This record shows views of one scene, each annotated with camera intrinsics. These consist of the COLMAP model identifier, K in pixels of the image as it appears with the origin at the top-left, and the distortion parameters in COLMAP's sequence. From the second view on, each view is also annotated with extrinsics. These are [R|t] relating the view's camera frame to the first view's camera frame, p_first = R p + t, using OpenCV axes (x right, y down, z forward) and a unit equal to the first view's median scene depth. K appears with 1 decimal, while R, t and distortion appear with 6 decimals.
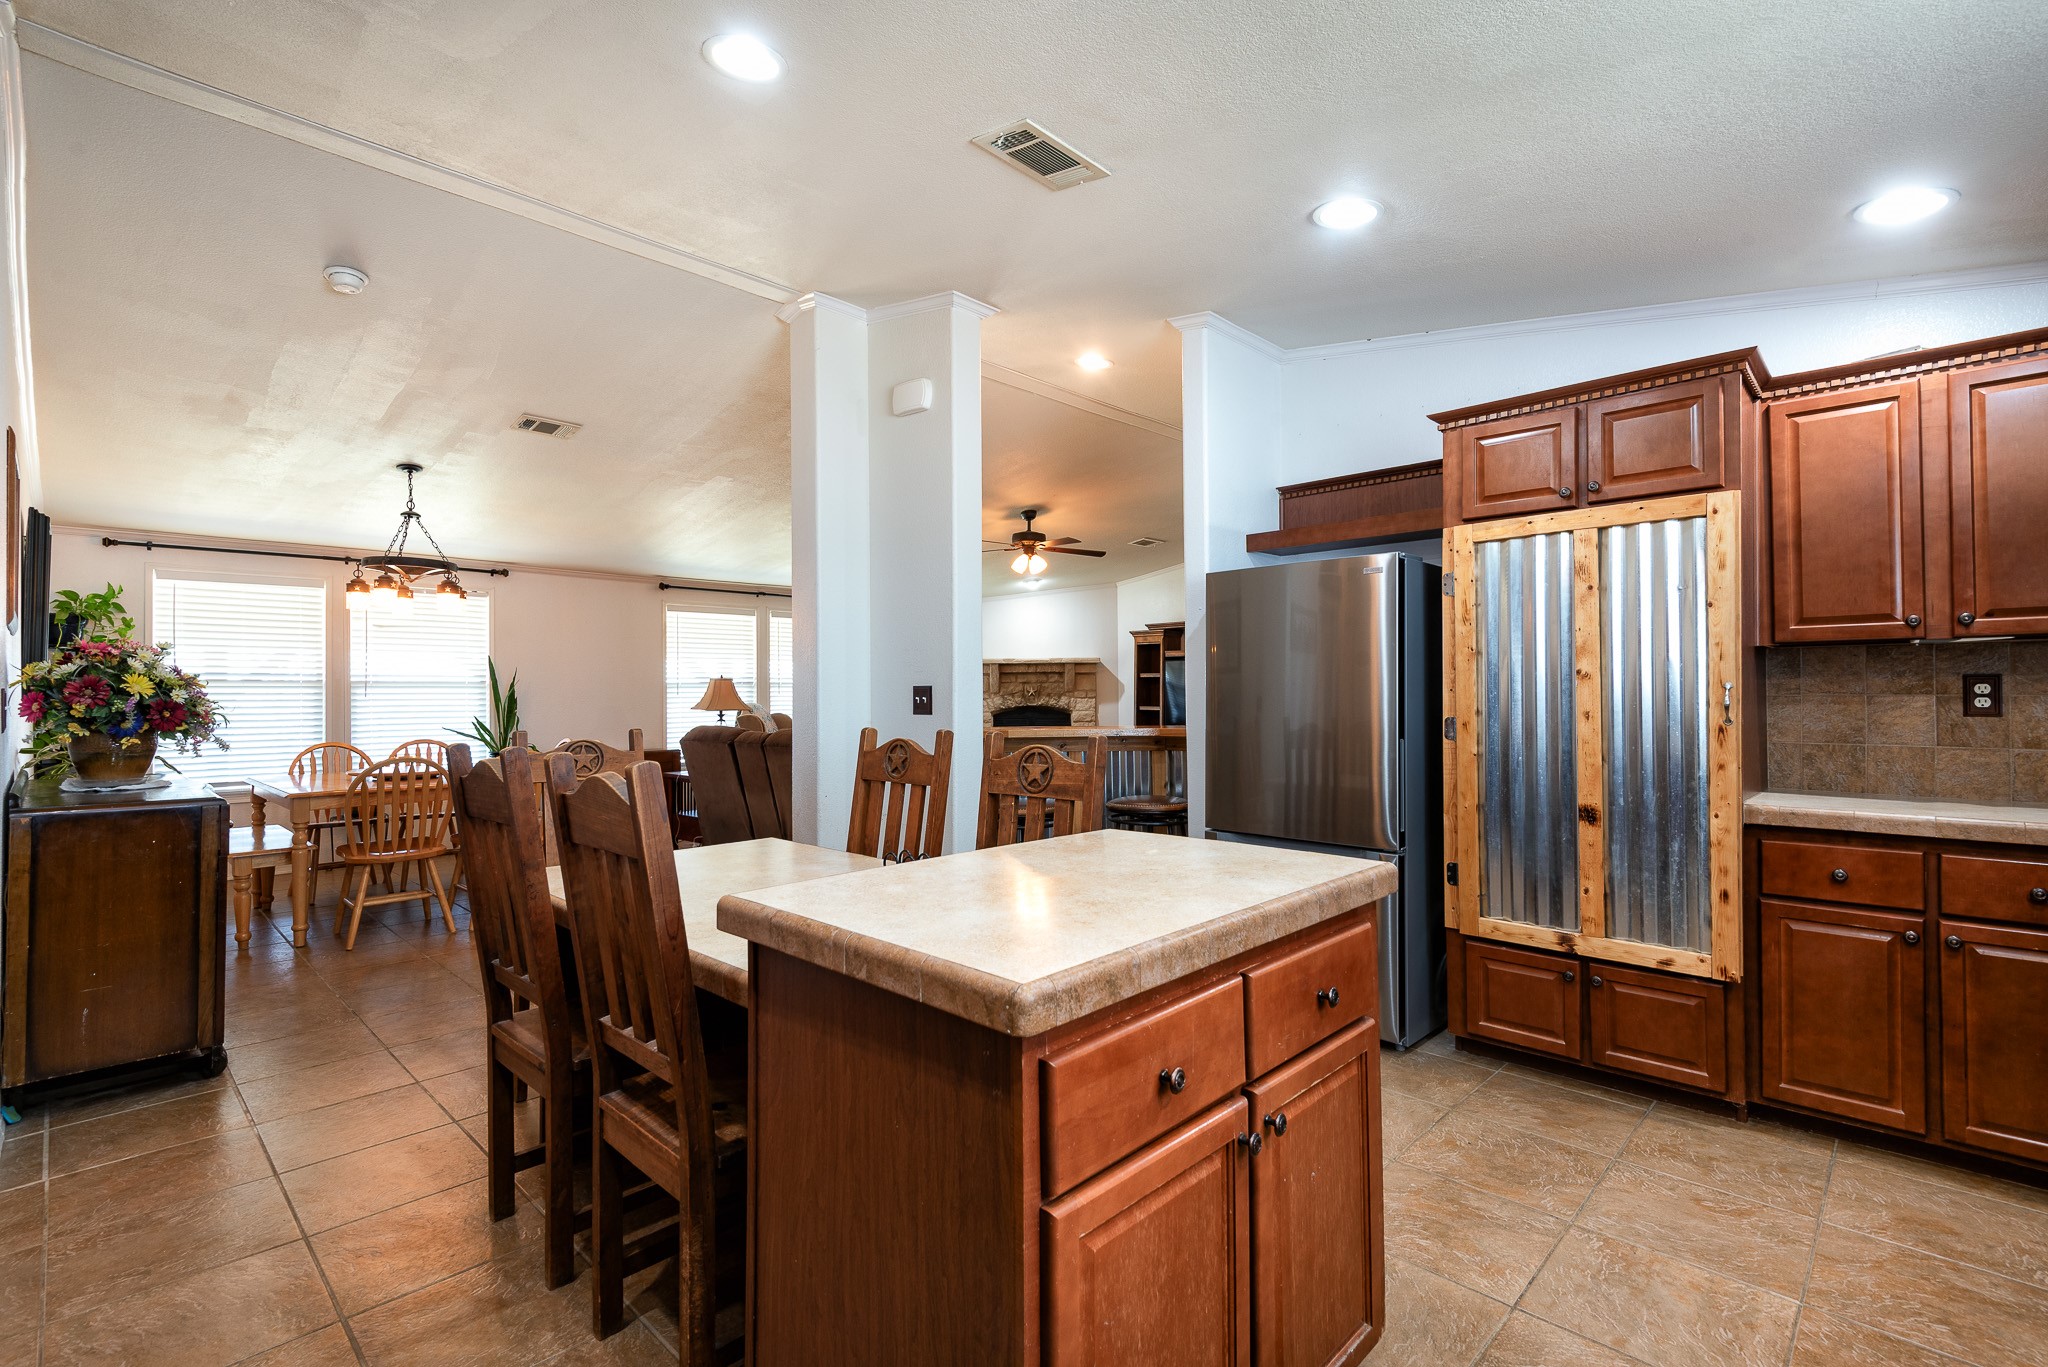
lens RADIAL K [[925.3, 0, 1025.9], [0, 925.3, 697.0], [0, 0, 1]] dist [0.012394, -0.006812]
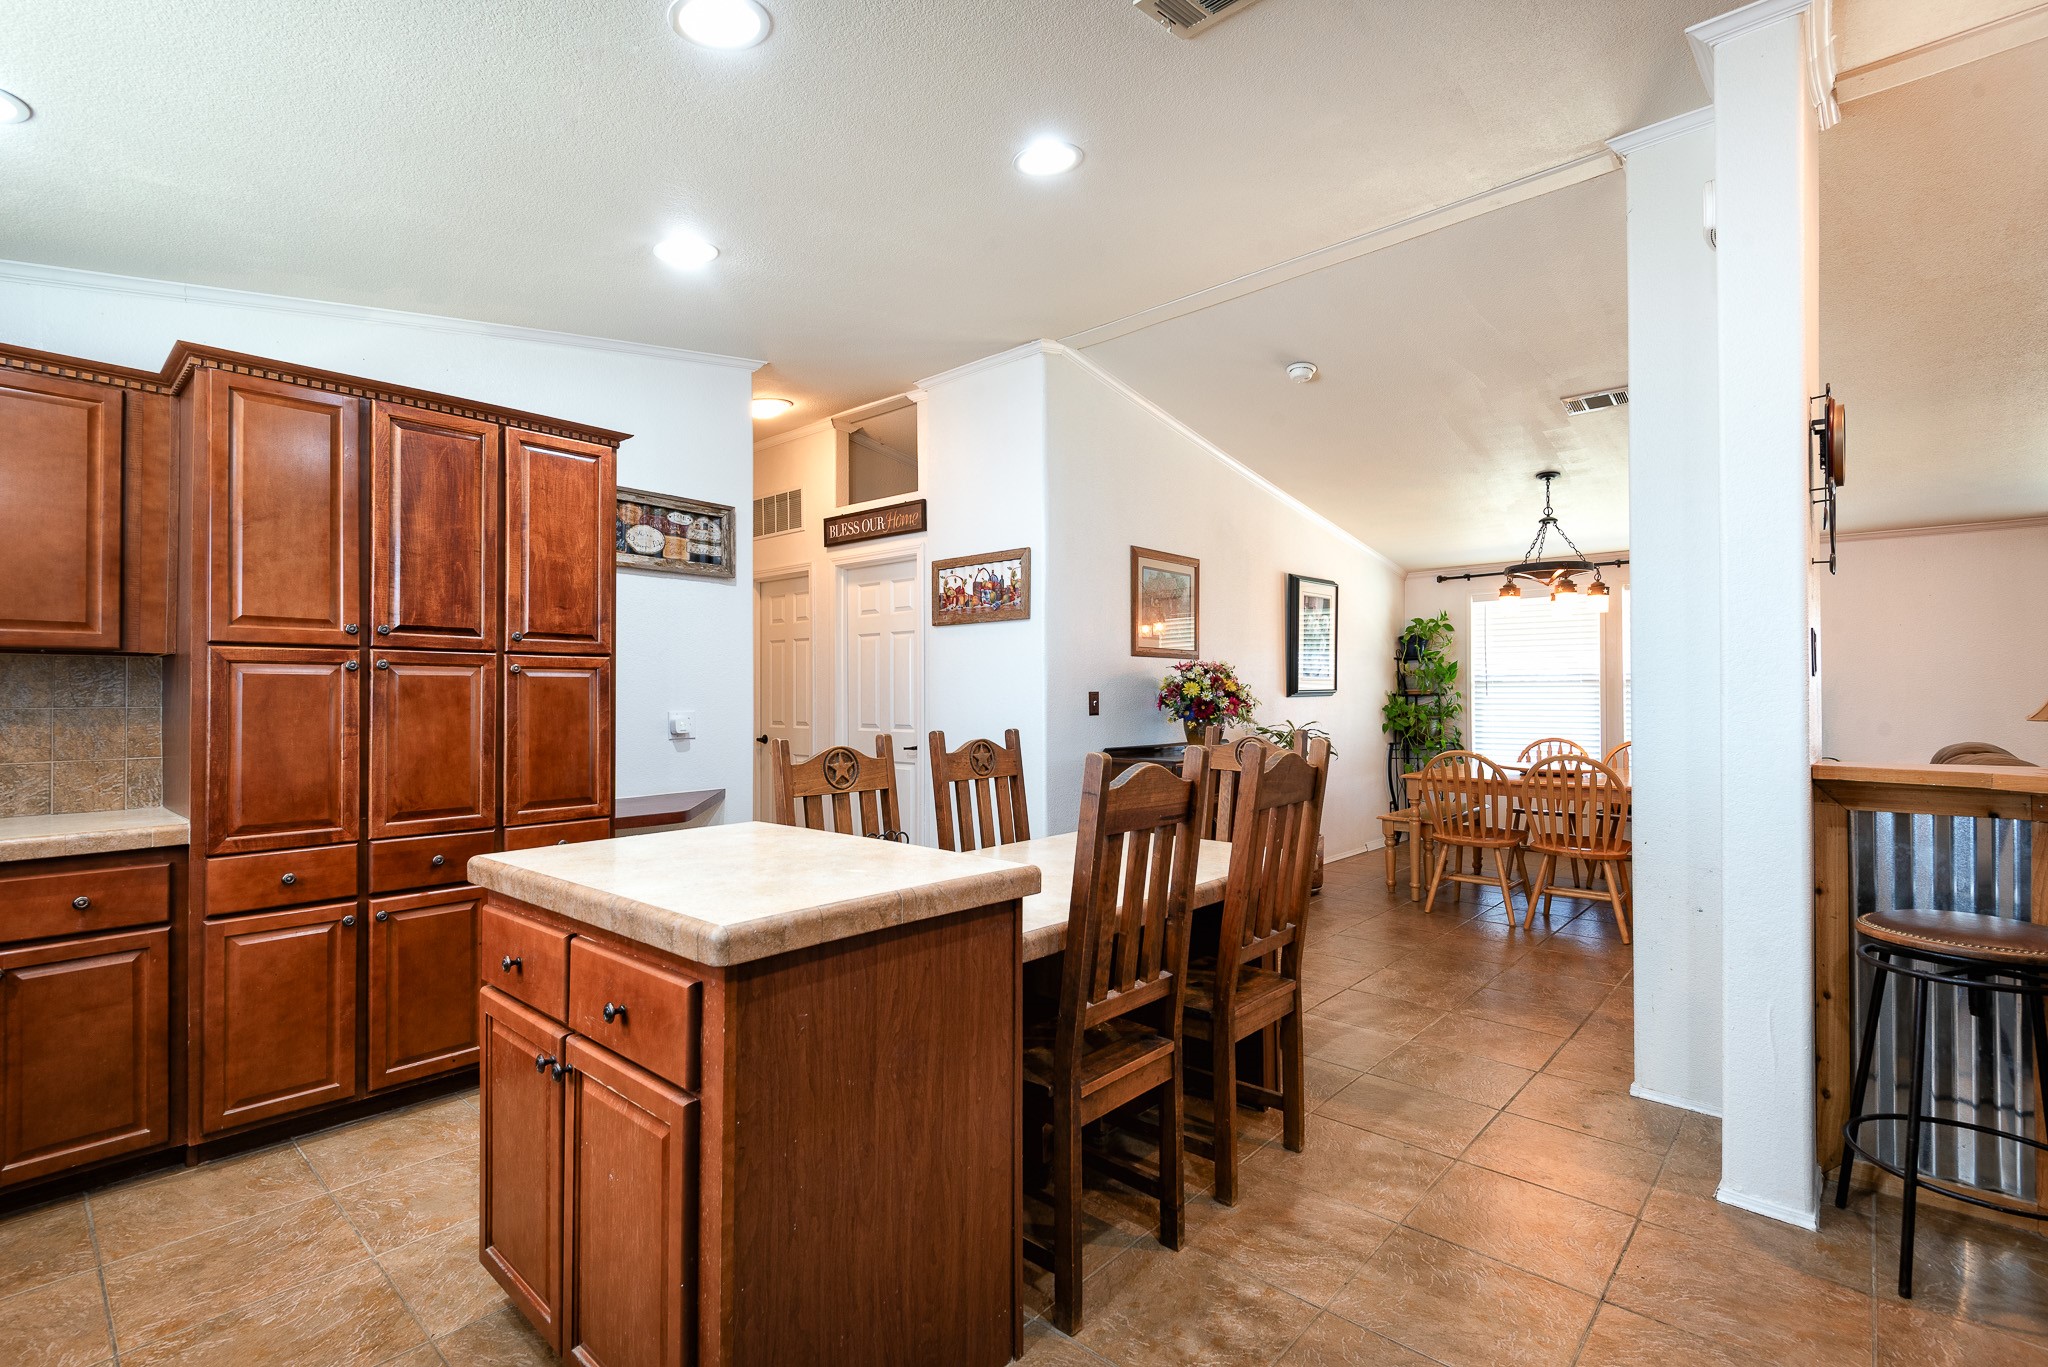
lens RADIAL K [[925.3, 0, 1014.3], [0, 925.3, 689.4], [0, 0, 1]] dist [0.012394, -0.006812]
pose [[0.026698, -0.004102, -0.999635, 0.345565], [0.000419, 0.999992, -0.004092, -0.003632], [0.999643, -0.000310, 0.026700, 0.367009]]
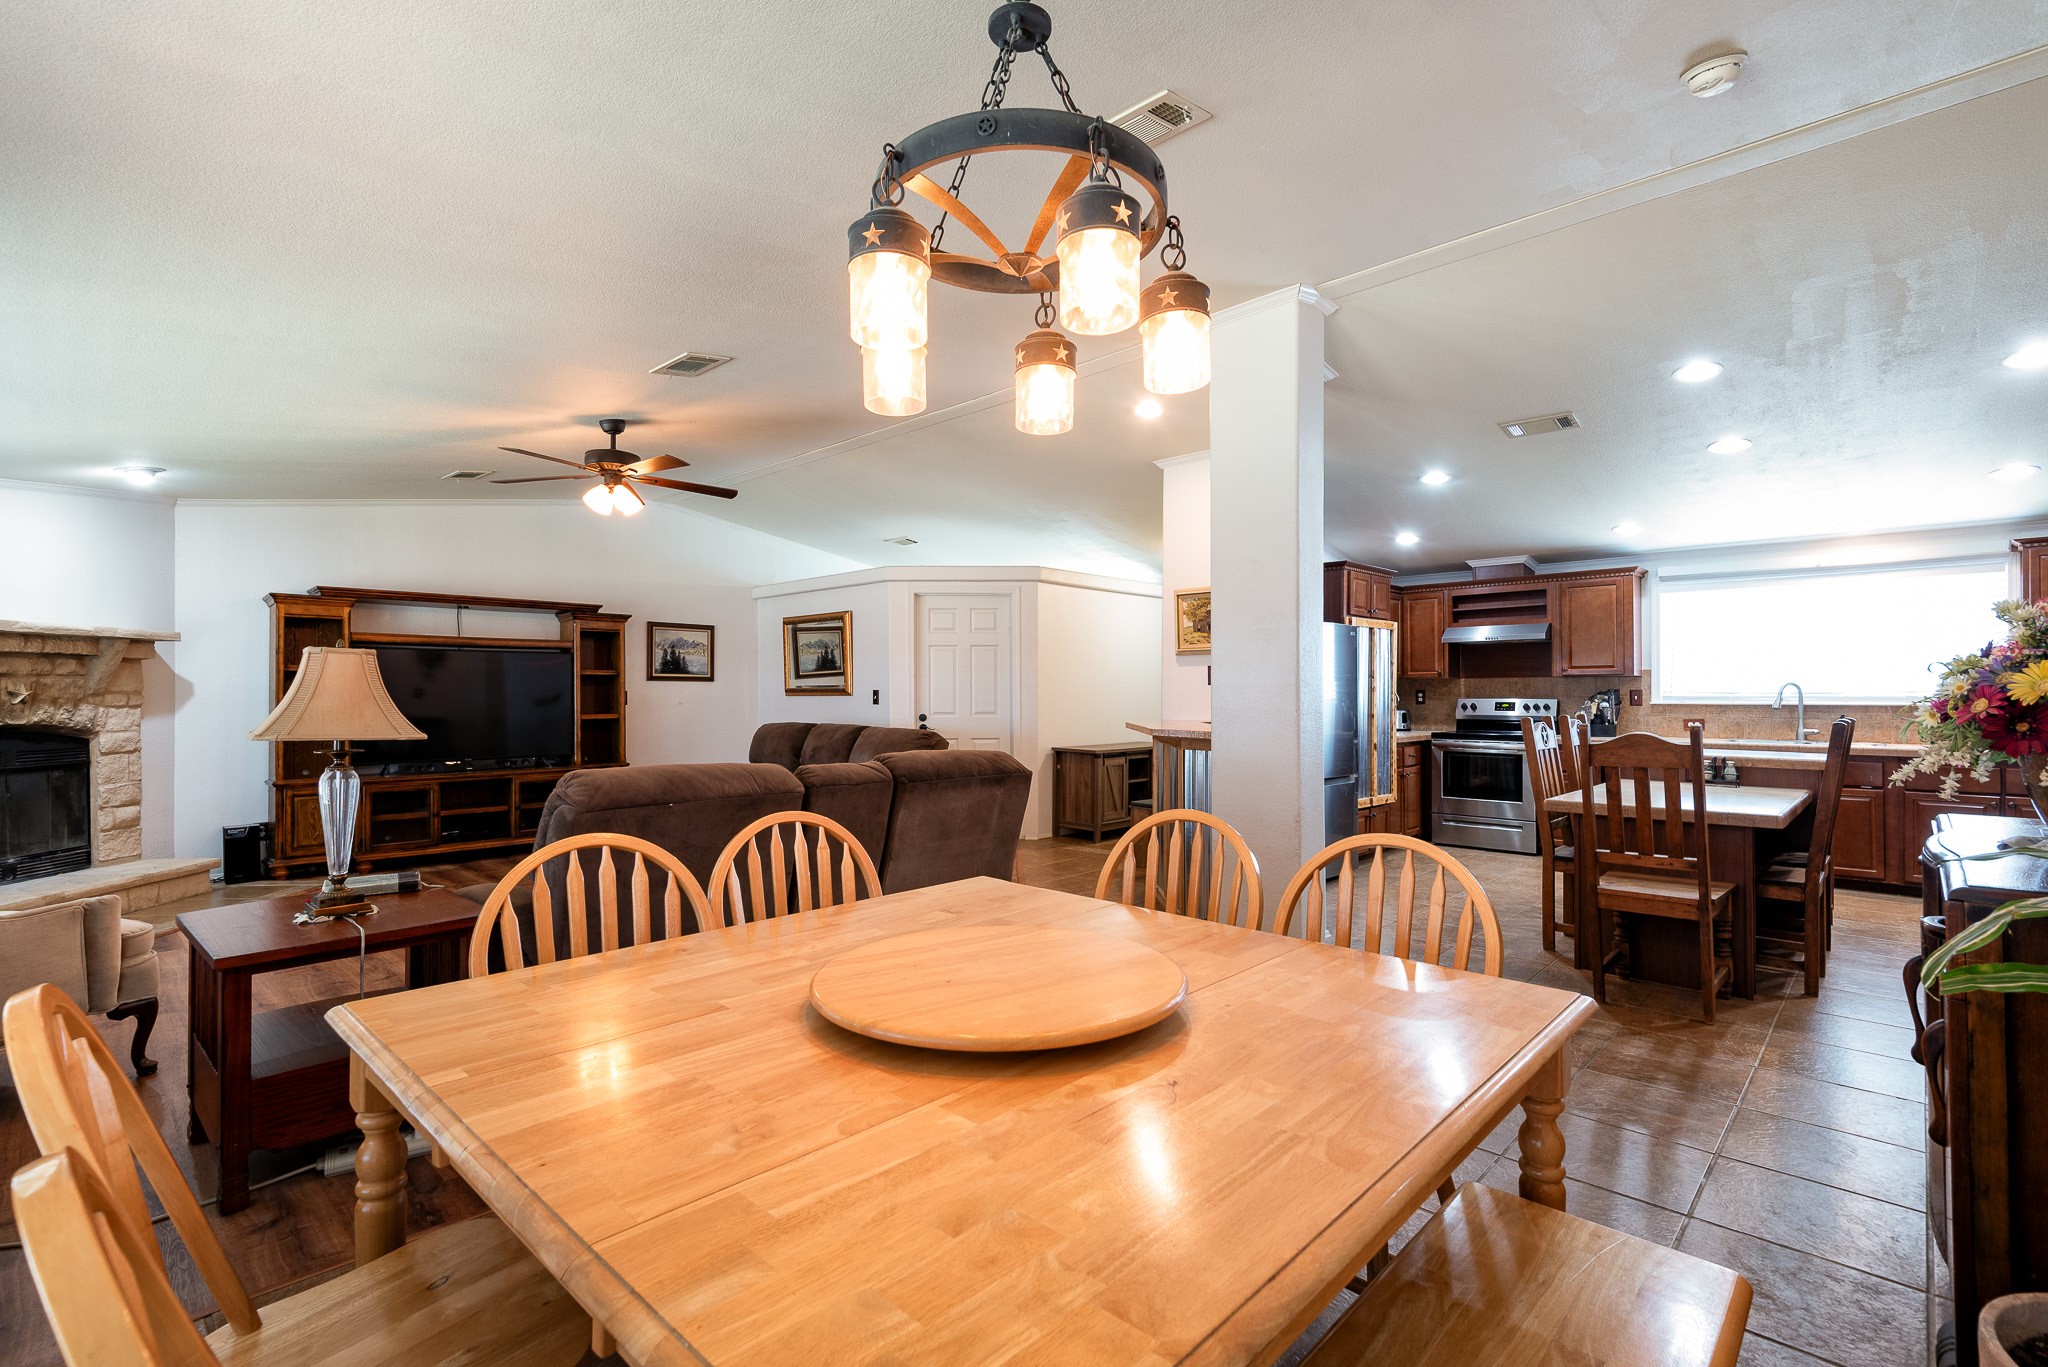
lens RADIAL K [[925.3, 0, 1018.1], [0, 925.3, 683.3], [0, 0, 1]] dist [0.012394, -0.006812]
pose [[-0.004633, 0.013360, 0.999900, -0.897239], [0.004563, 0.999901, -0.013339, -0.005491], [-0.999979, 0.004501, -0.004694, 0.978730]]
